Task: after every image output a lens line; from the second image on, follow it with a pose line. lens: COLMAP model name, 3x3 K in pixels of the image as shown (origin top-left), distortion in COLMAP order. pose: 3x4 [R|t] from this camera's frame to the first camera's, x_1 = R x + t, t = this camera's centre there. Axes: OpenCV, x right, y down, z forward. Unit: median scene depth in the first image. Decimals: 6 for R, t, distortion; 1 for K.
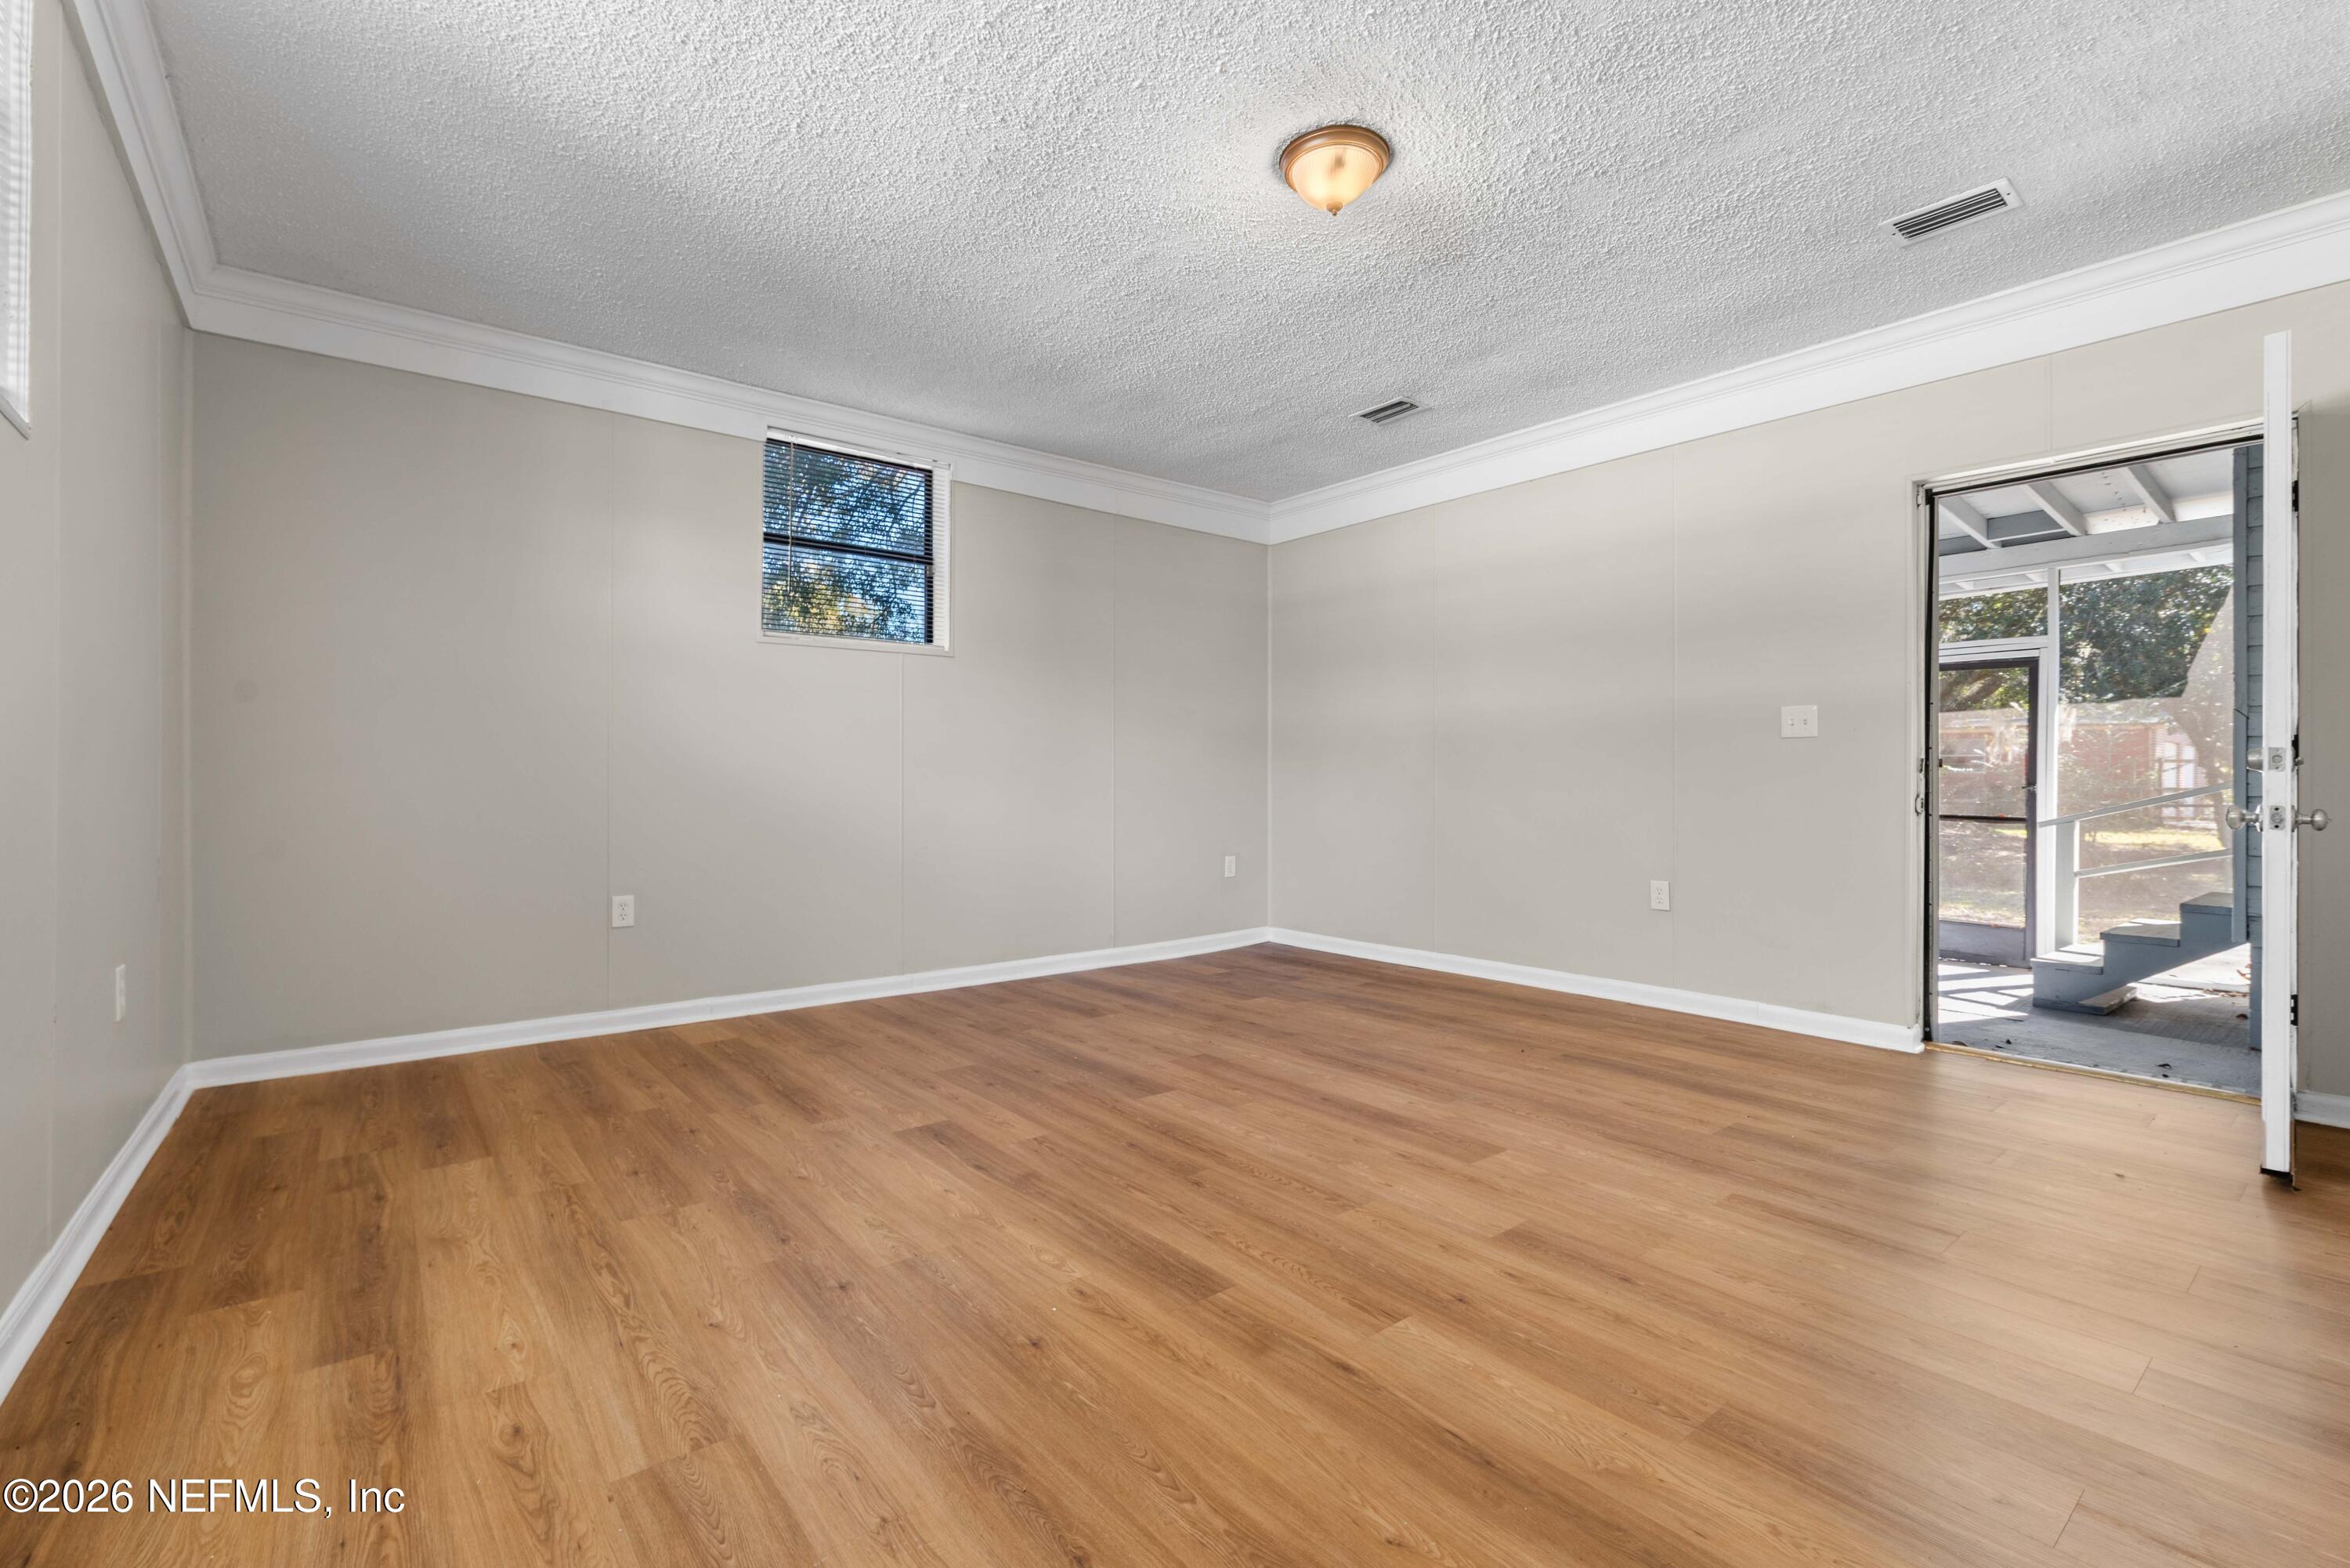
lens RADIAL K [[1017.2, 0, 1179.7], [0, 1017.2, 781.8], [0, 0, 1]] dist [0.003172, -0.000146]
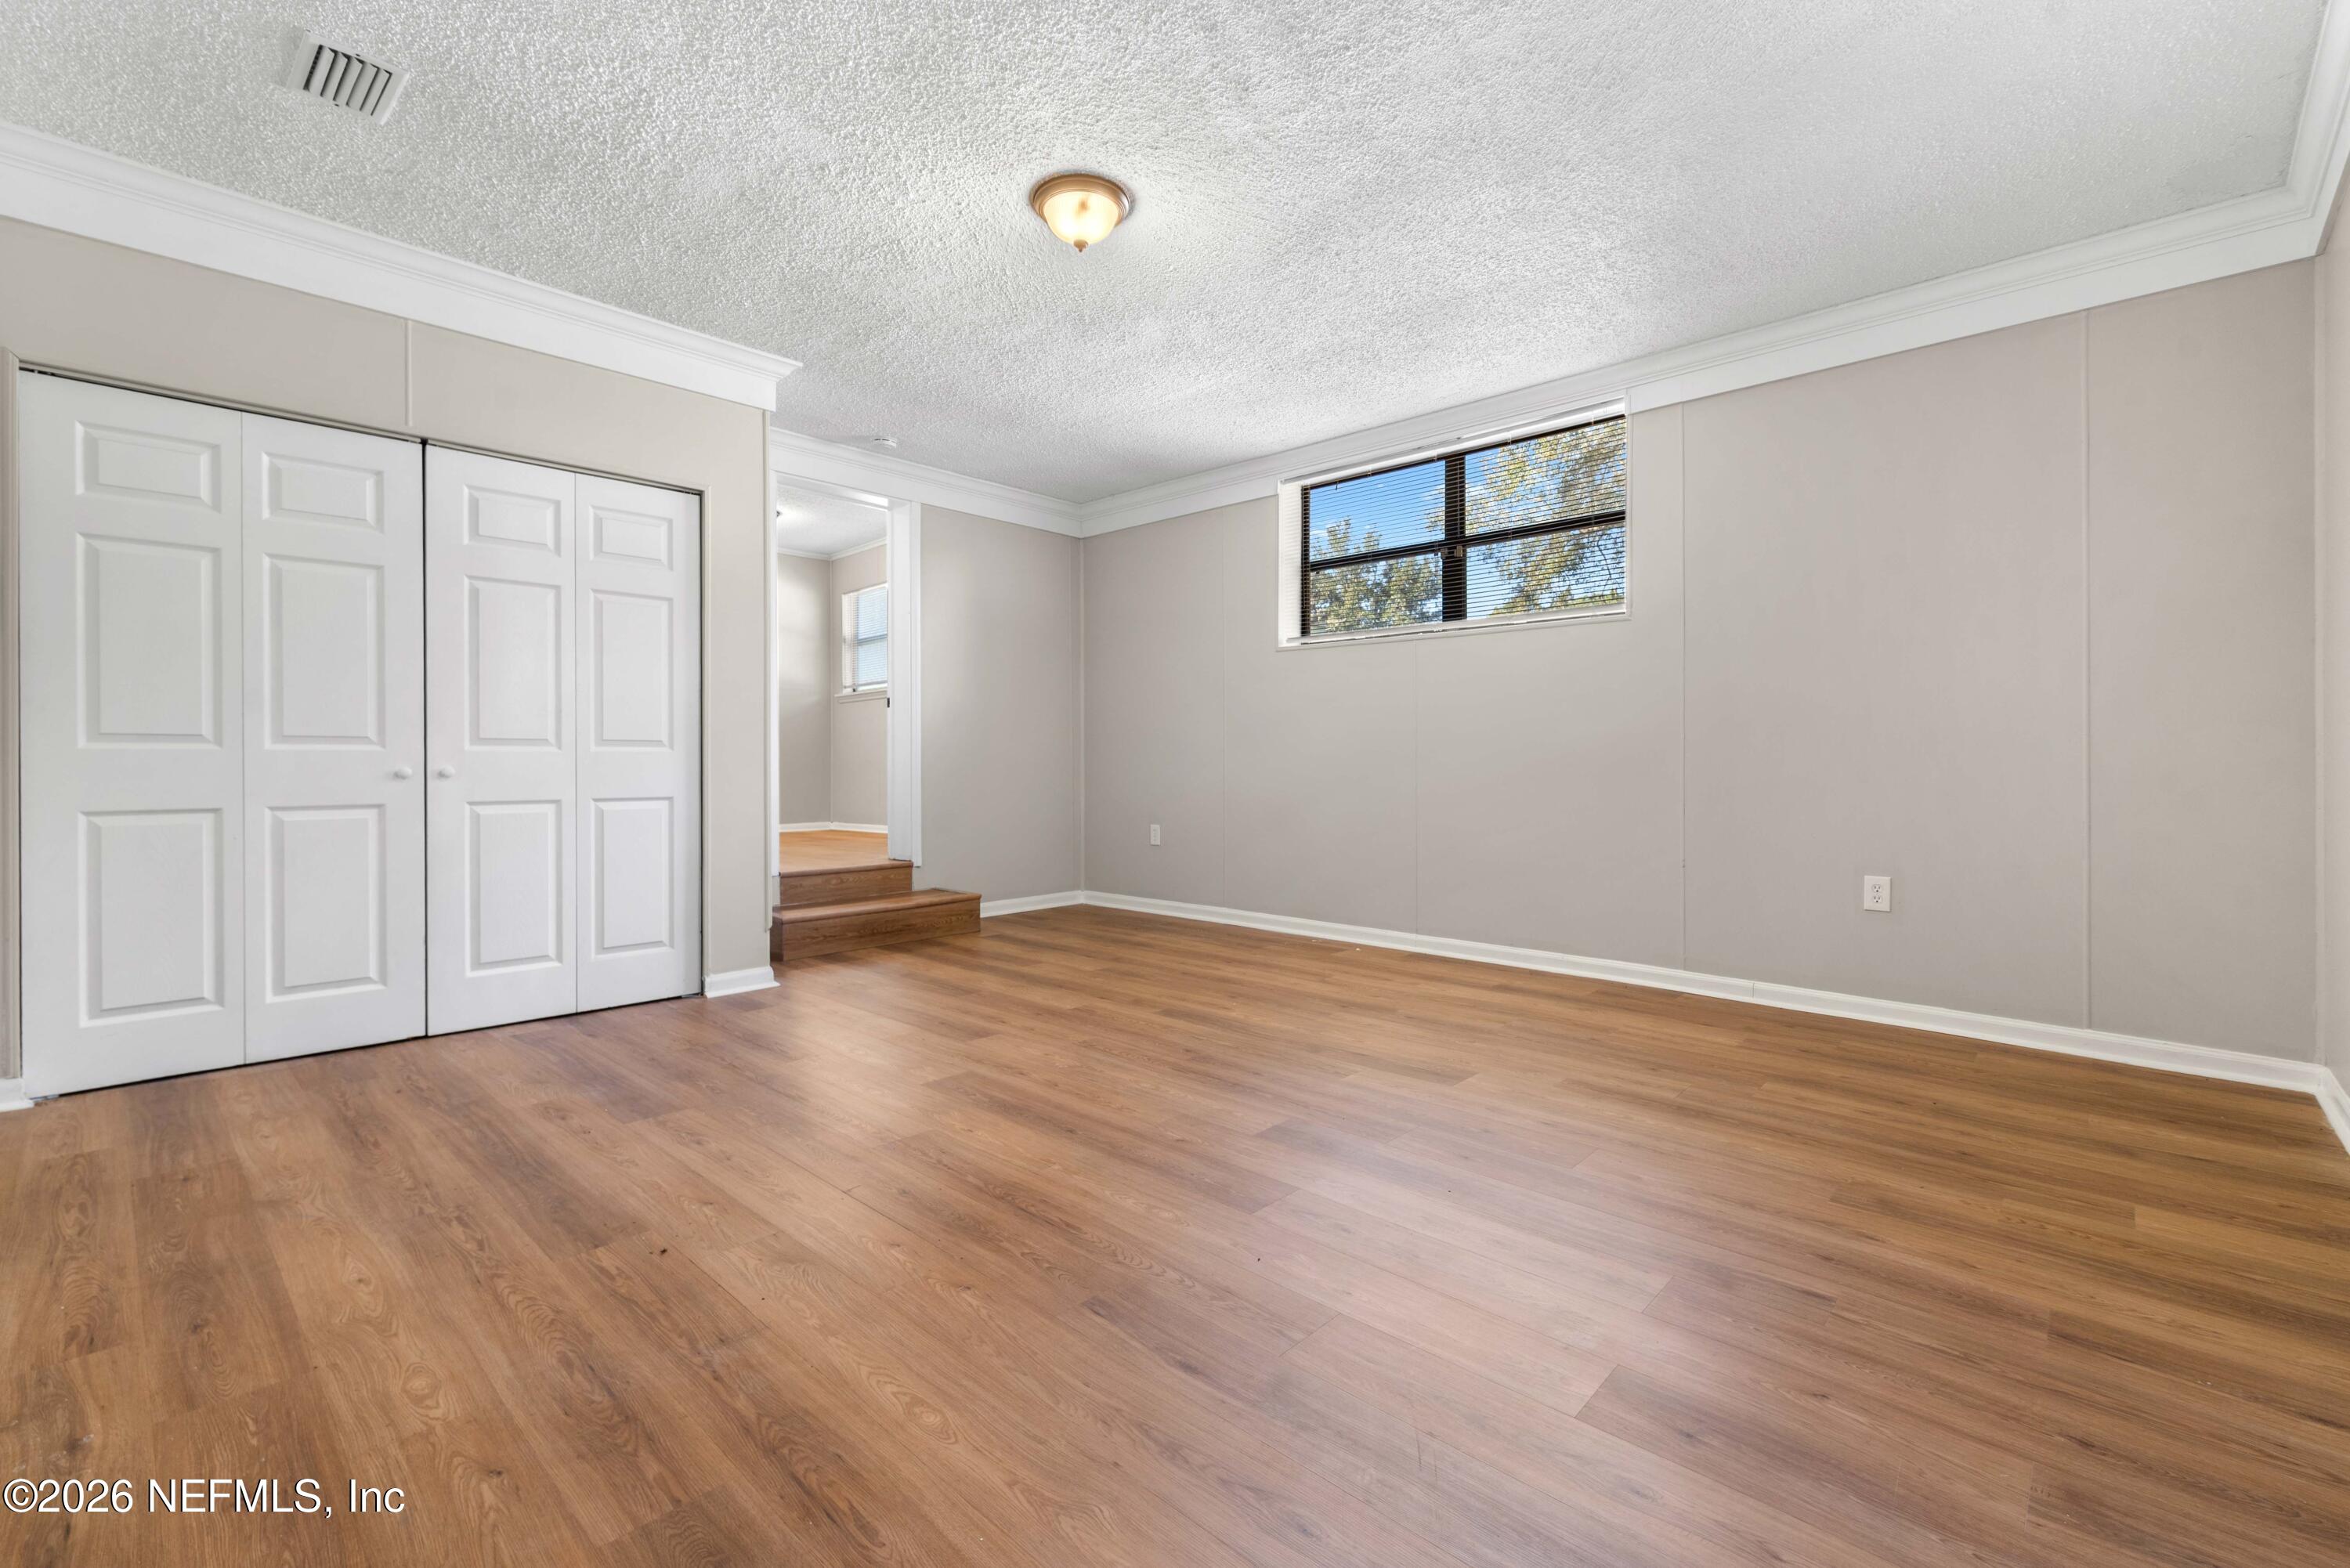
lens RADIAL K [[1017.2, 0, 1176.1], [0, 1017.2, 774.0], [0, 0, 1]] dist [0.003172, -0.000146]
pose [[-0.990239, -0.003606, -0.139330, 0.180971], [-0.004770, 0.999956, 0.008023, 0.013361], [0.139295, 0.008610, -0.990213, 1.890840]]
